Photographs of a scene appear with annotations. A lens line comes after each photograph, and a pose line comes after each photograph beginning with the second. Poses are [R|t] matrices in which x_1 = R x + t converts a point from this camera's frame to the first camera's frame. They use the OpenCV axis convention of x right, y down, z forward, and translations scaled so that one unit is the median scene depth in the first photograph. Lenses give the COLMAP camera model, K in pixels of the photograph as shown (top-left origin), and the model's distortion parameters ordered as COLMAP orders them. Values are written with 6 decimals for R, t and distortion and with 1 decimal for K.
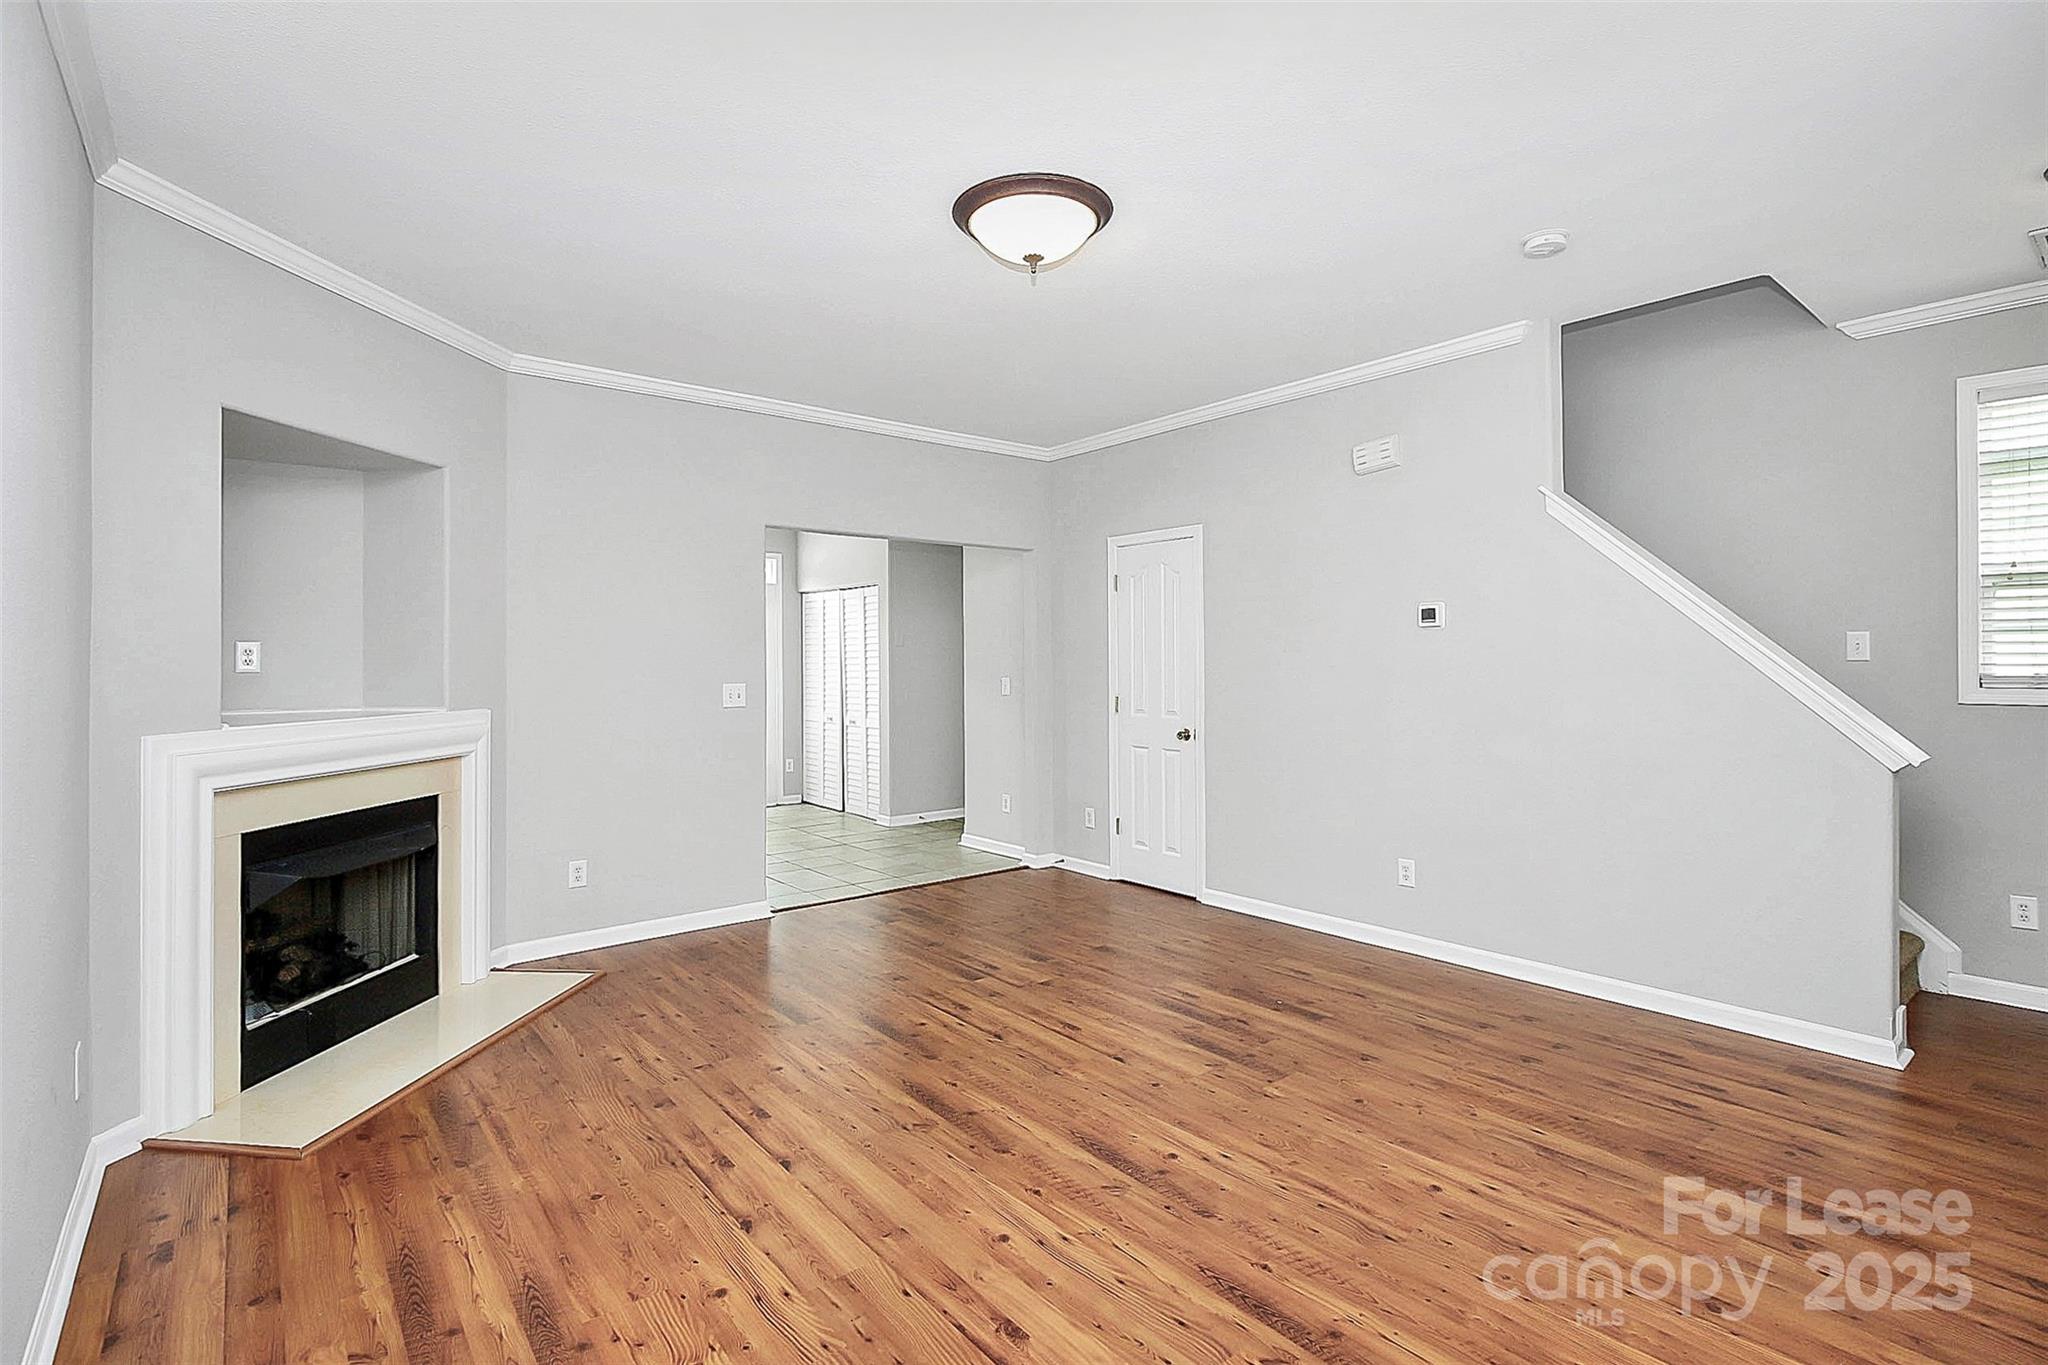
lens RADIAL K [[968.6, 0, 1024.0], [0, 968.6, 682.5], [0, 0, 1]] dist [-0.000724, -0.000146]
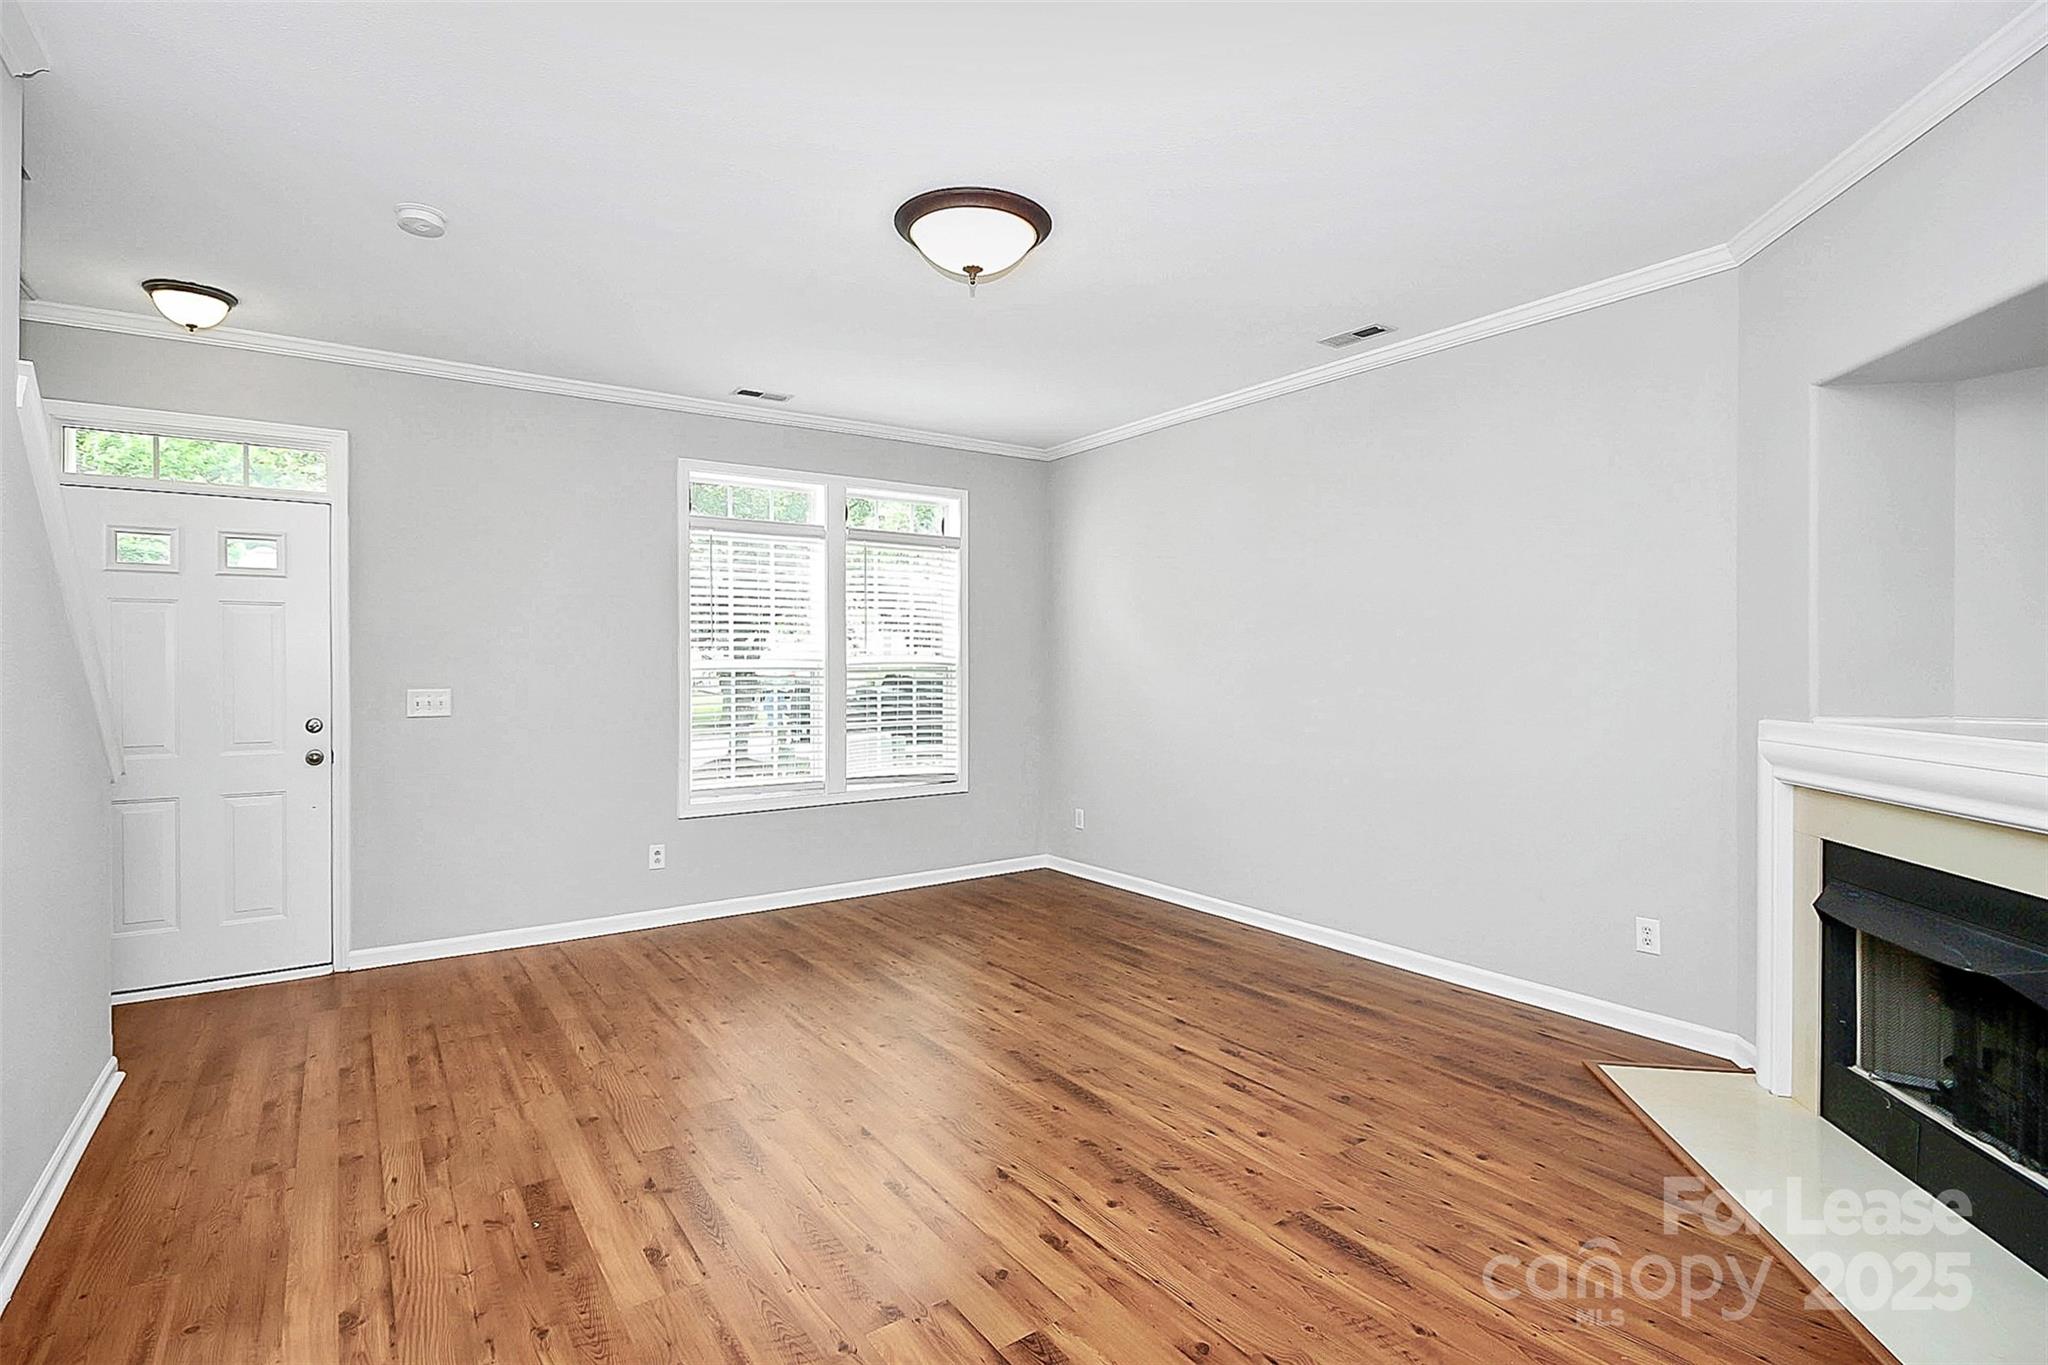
lens RADIAL K [[968.6, 0, 1024.0], [0, 968.6, 682.5], [0, 0, 1]] dist [-0.000724, -0.000146]
pose [[-0.997789, 0.010106, 0.065685, -0.112121], [0.012579, 0.999223, 0.037339, -0.040117], [-0.065257, 0.038082, -0.997142, 2.022896]]
